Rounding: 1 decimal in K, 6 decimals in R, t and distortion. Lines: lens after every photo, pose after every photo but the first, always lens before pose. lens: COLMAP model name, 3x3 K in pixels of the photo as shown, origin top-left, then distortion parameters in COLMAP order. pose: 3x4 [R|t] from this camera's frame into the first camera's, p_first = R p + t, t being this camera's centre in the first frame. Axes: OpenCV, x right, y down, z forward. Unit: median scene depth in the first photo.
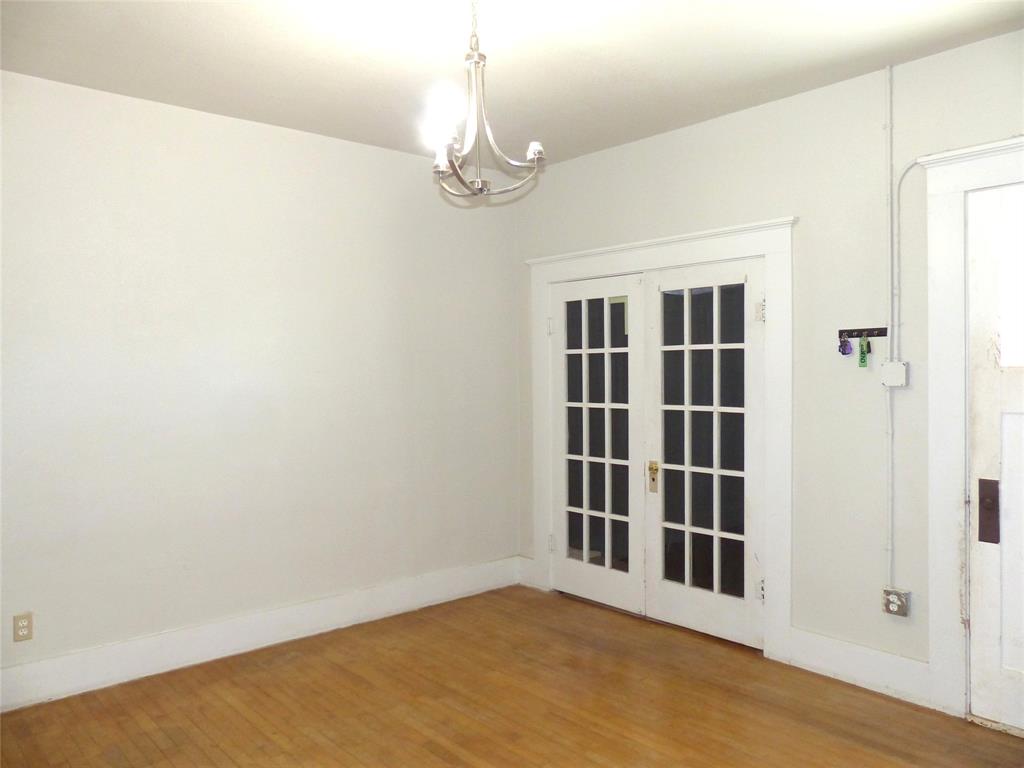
lens RADIAL K [[766.7, 0, 515.1], [0, 766.7, 382.1], [0, 0, 1]] dist [-0.033209, 0.027713]
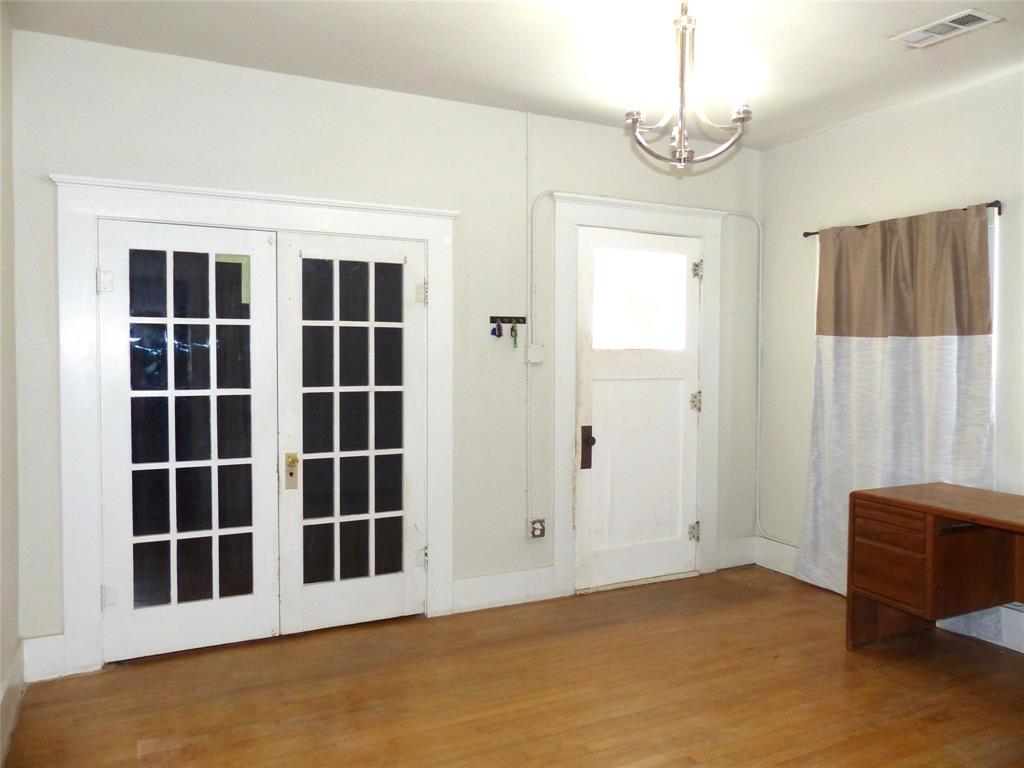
lens RADIAL K [[766.7, 0, 515.2], [0, 766.7, 377.1], [0, 0, 1]] dist [-0.033209, 0.027713]
pose [[0.247562, -0.024283, 0.968568, -0.648039], [0.008035, 0.999703, 0.023010, -0.000368], [-0.968839, 0.002086, 0.247684, 0.593771]]
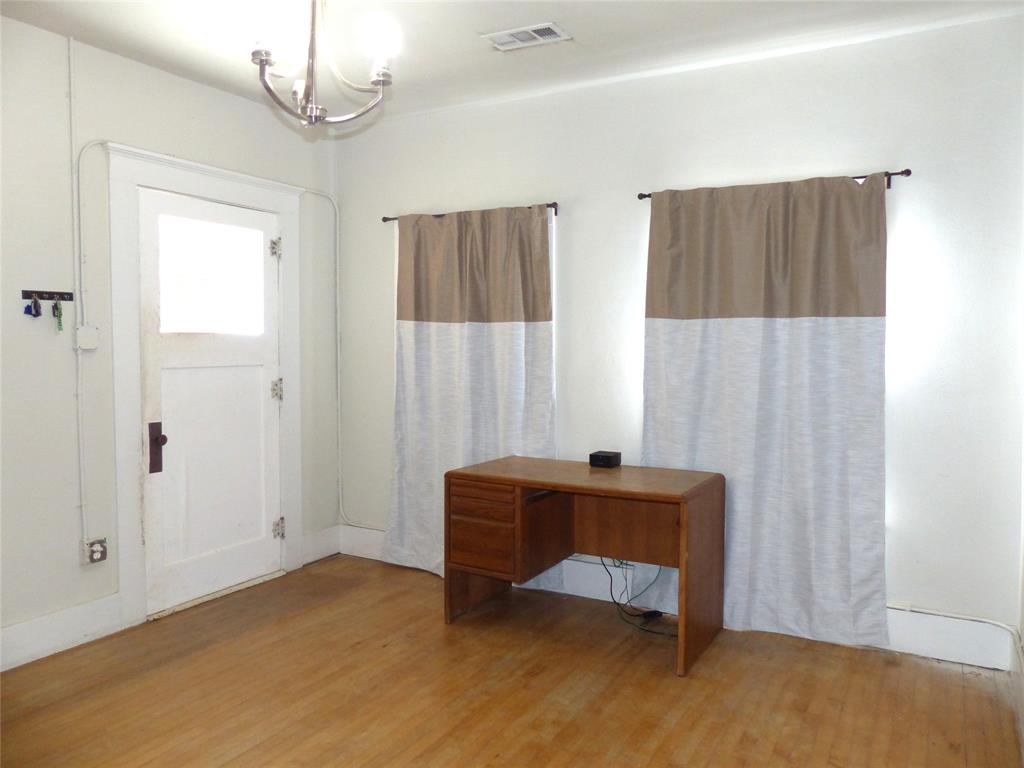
lens RADIAL K [[766.7, 0, 509.2], [0, 766.7, 377.7], [0, 0, 1]] dist [-0.033209, 0.027713]
pose [[-0.331539, -0.041995, 0.942506, -0.580208], [0.010550, 0.998781, 0.048214, -0.000037], [-0.943382, 0.025929, -0.330692, 0.667486]]
